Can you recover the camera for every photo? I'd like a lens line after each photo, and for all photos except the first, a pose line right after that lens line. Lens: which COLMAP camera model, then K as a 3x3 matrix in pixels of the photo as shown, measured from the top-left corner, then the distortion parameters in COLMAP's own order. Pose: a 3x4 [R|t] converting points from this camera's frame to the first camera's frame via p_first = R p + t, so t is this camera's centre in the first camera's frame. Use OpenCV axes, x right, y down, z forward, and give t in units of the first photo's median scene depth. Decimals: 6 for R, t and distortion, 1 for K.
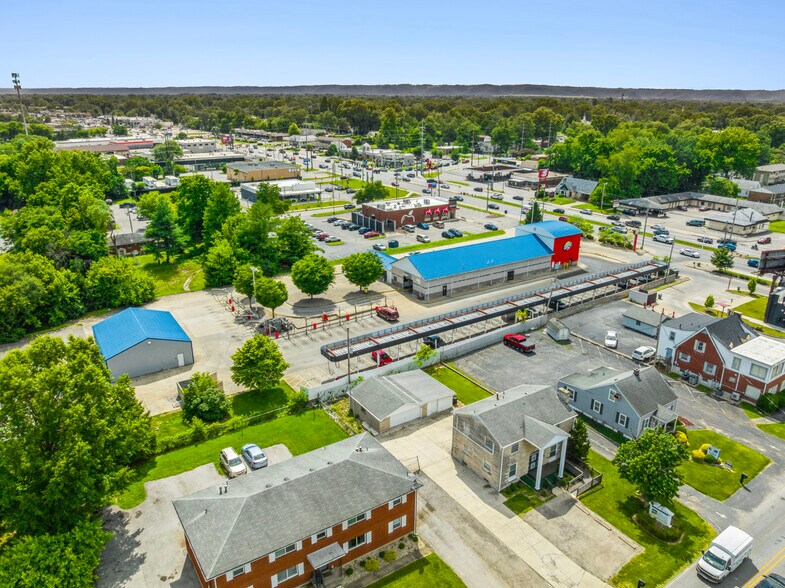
lens RADIAL K [[553.1, 0, 398.1], [0, 553.1, 291.7], [0, 0, 1]] dist [-0.030218, -0.000989]
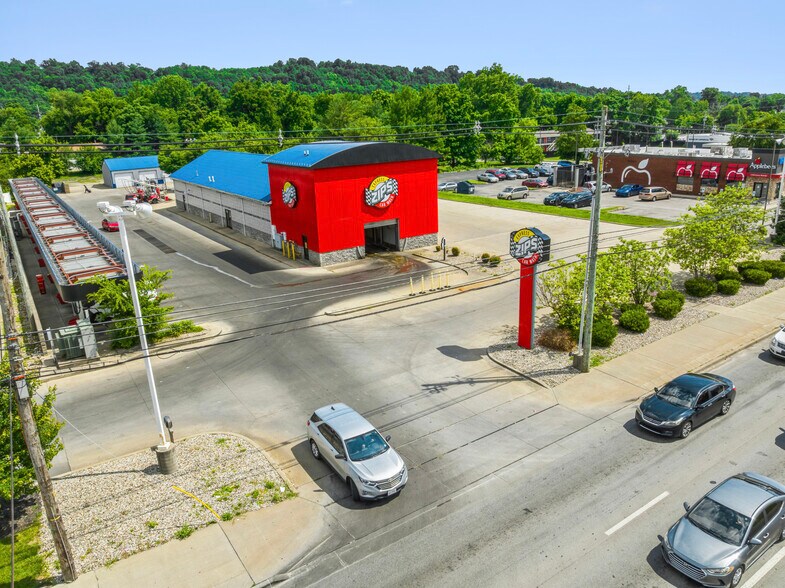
lens RADIAL K [[576.2, 0, 392.5], [0, 576.2, 294.0], [0, 0, 1]] dist [-0.032648, 0.003697]
pose [[0.015422, 0.294720, -0.955459, 0.738038], [-0.303583, 0.911844, 0.276366, -0.159686], [0.952680, 0.285799, 0.103534, 1.118522]]
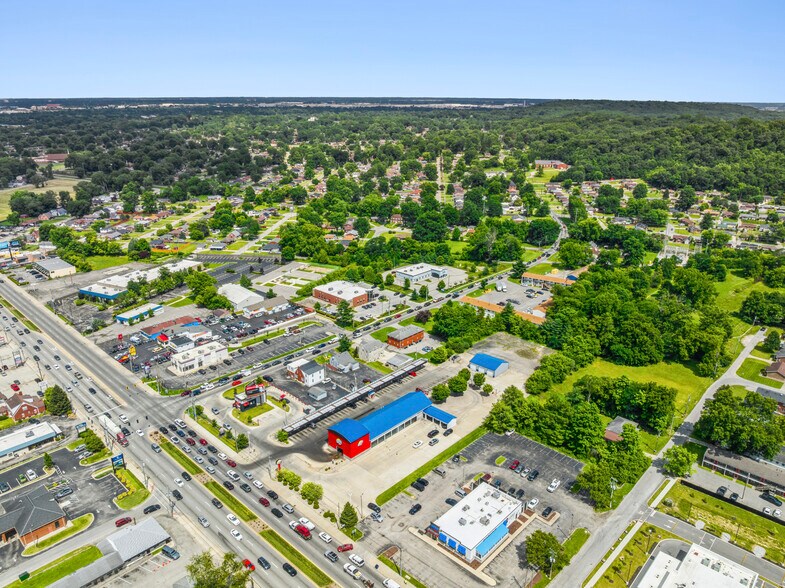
lens RADIAL K [[557.9, 0, 392.5], [0, 557.9, 294.0], [0, 0, 1]] dist [-0.035585, 0.000632]
pose [[-0.974905, 0.074713, -0.209710, 0.494706], [-0.074711, 0.777569, 0.624343, -1.523138], [0.209710, 0.624343, -0.752474, 2.155076]]
